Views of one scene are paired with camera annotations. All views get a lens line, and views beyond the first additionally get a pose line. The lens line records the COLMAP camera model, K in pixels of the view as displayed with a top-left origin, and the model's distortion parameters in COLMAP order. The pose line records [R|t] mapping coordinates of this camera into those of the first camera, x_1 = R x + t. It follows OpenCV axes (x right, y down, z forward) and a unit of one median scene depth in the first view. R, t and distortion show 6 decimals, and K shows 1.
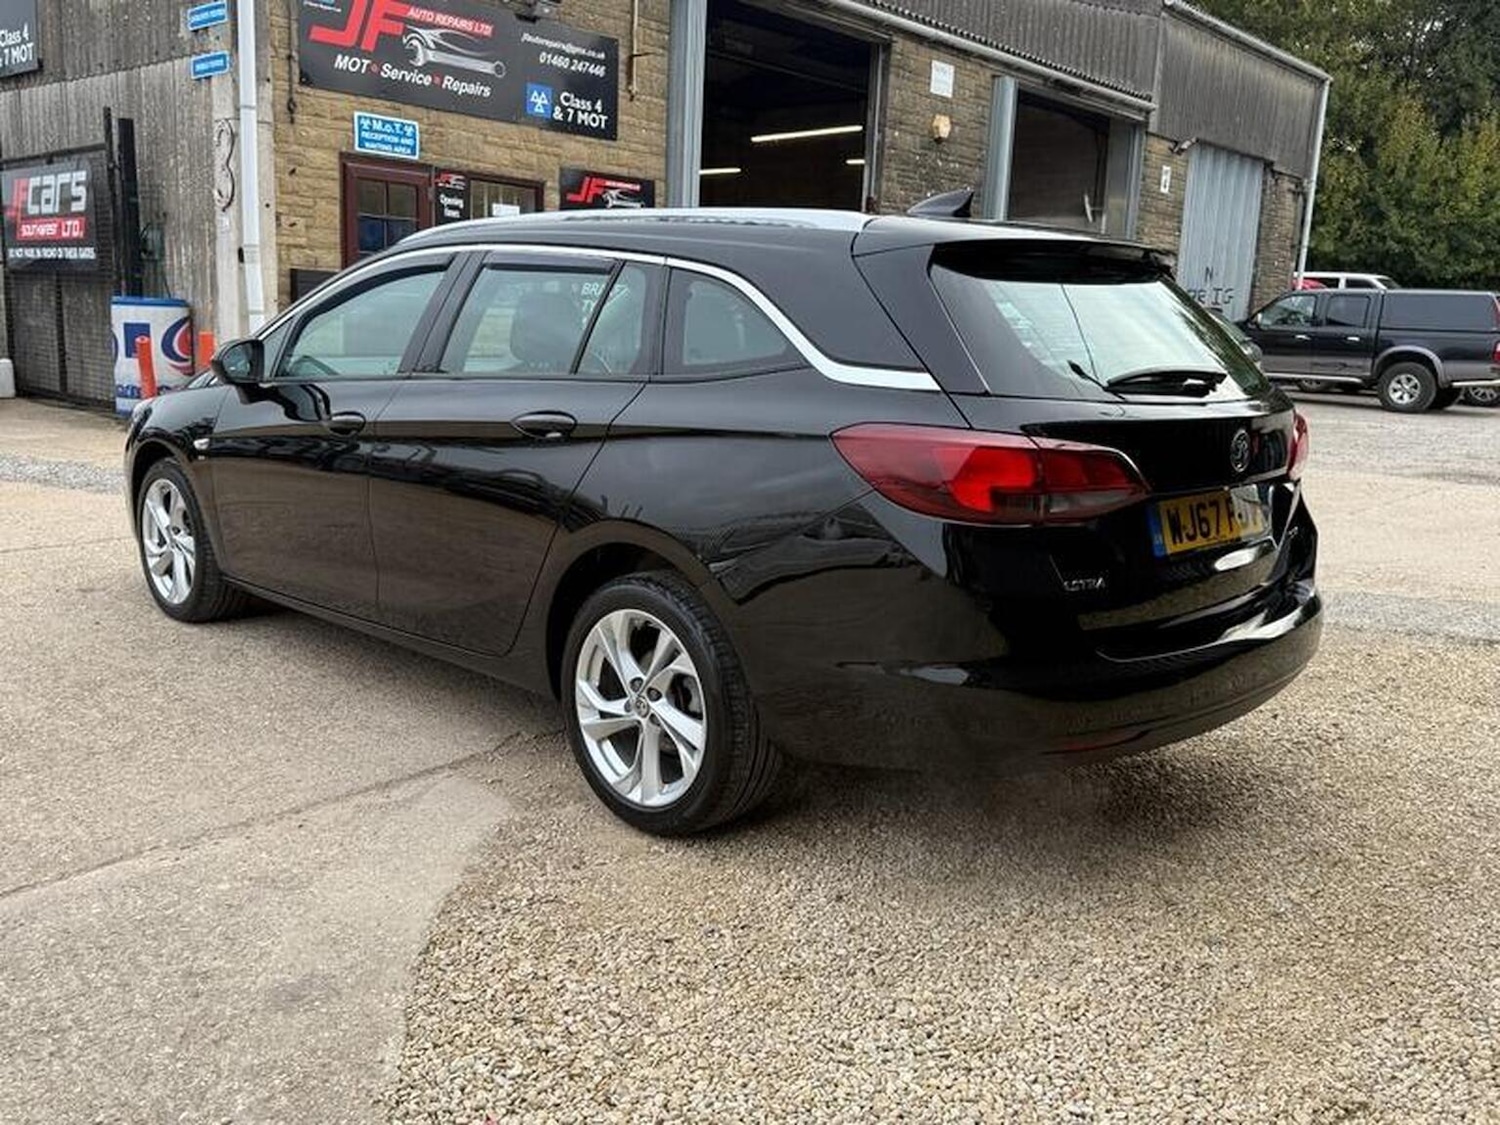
lens RADIAL K [[1296.2, 0, 746.3], [0, 1296.2, 552.1], [0, 0, 1]] dist [0.093992, -0.142952]
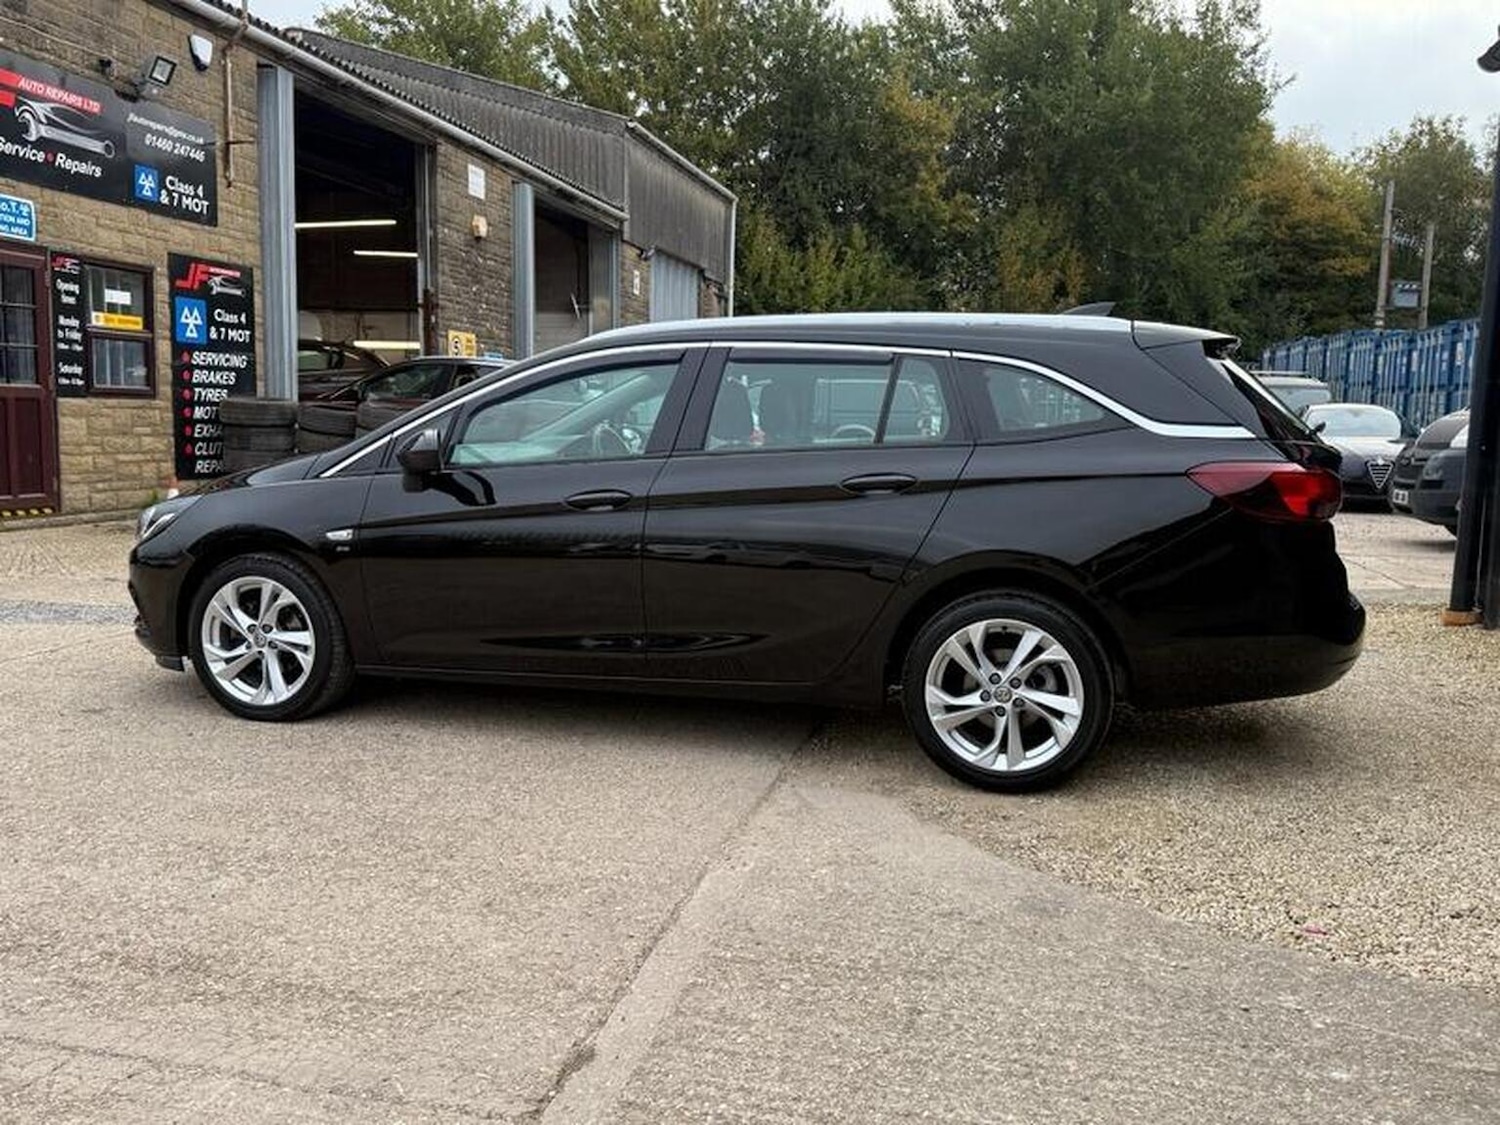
lens RADIAL K [[1296.2, 0, 734.6], [0, 1296.2, 567.2], [0, 0, 1]] dist [0.093992, -0.142952]
pose [[0.884339, -0.076817, 0.460483, -0.235513], [0.102178, 0.994303, -0.030360, 0.001354], [-0.455527, 0.073900, 0.887149, -0.009613]]
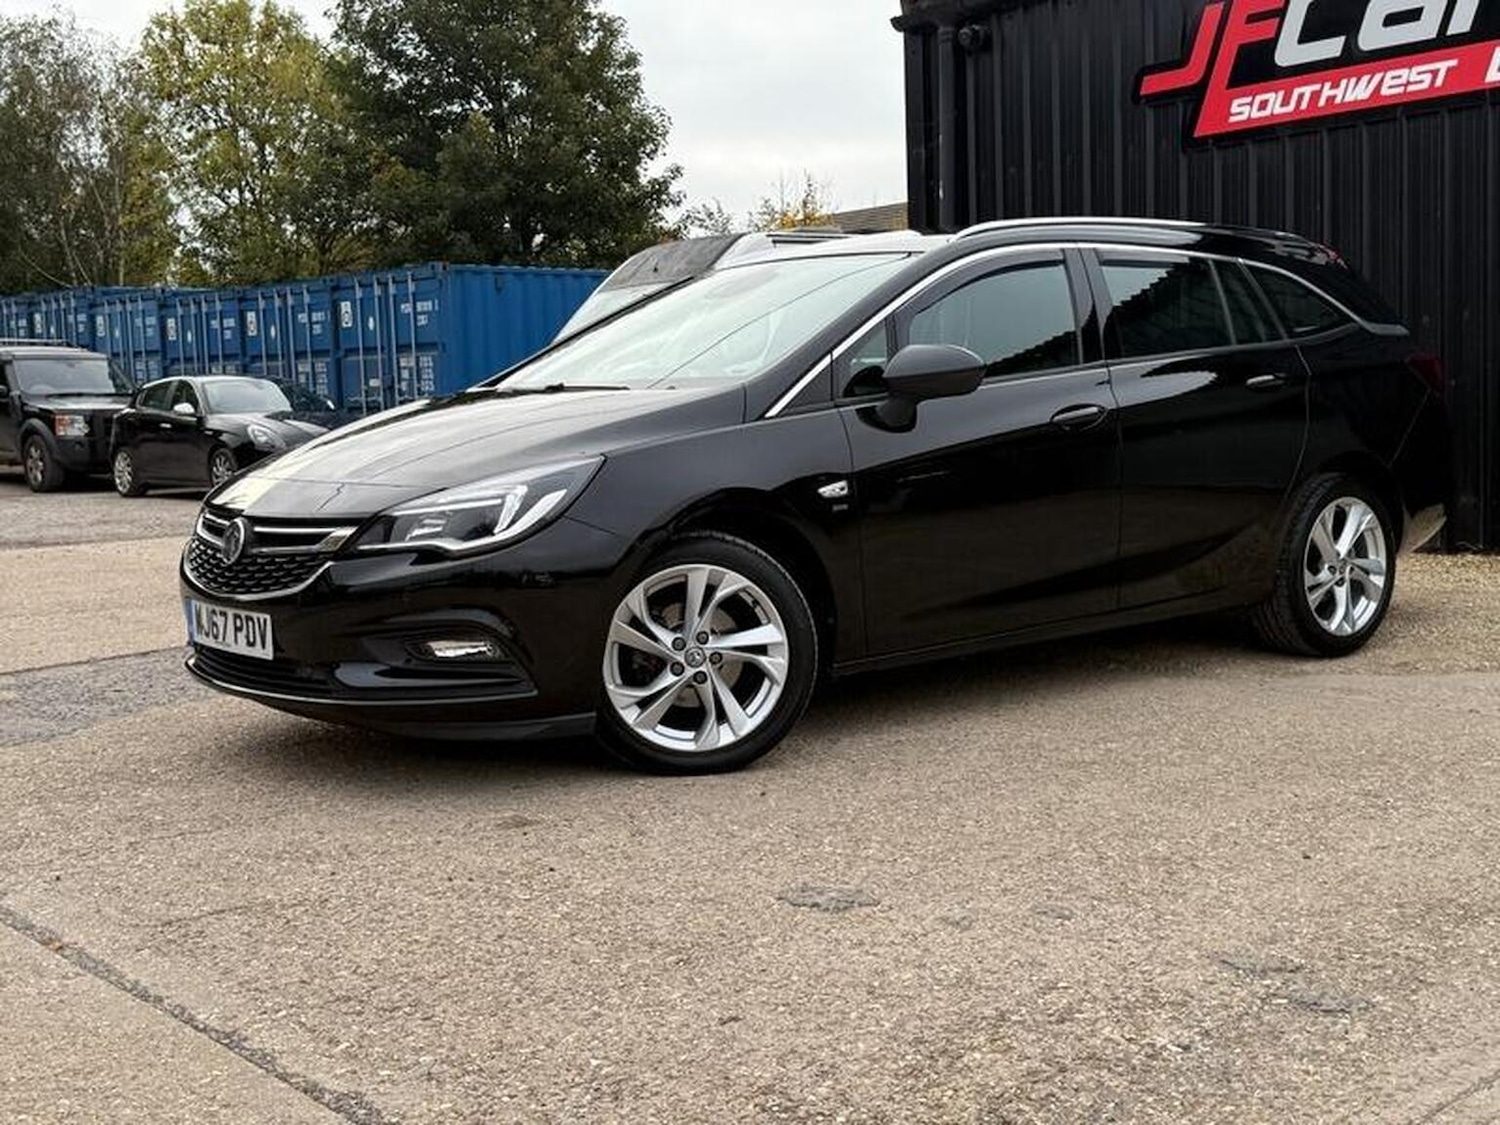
lens RADIAL K [[1785.9, 0, 748.2], [0, 1785.9, 560.3], [0, 0, 1]] dist [0.080943, 0.000000]
pose [[0.114282, -0.128343, 0.985123, -0.550221], [0.216974, 0.970905, 0.101320, -0.059986], [-0.969465, 0.202167, 0.138804, 0.352071]]
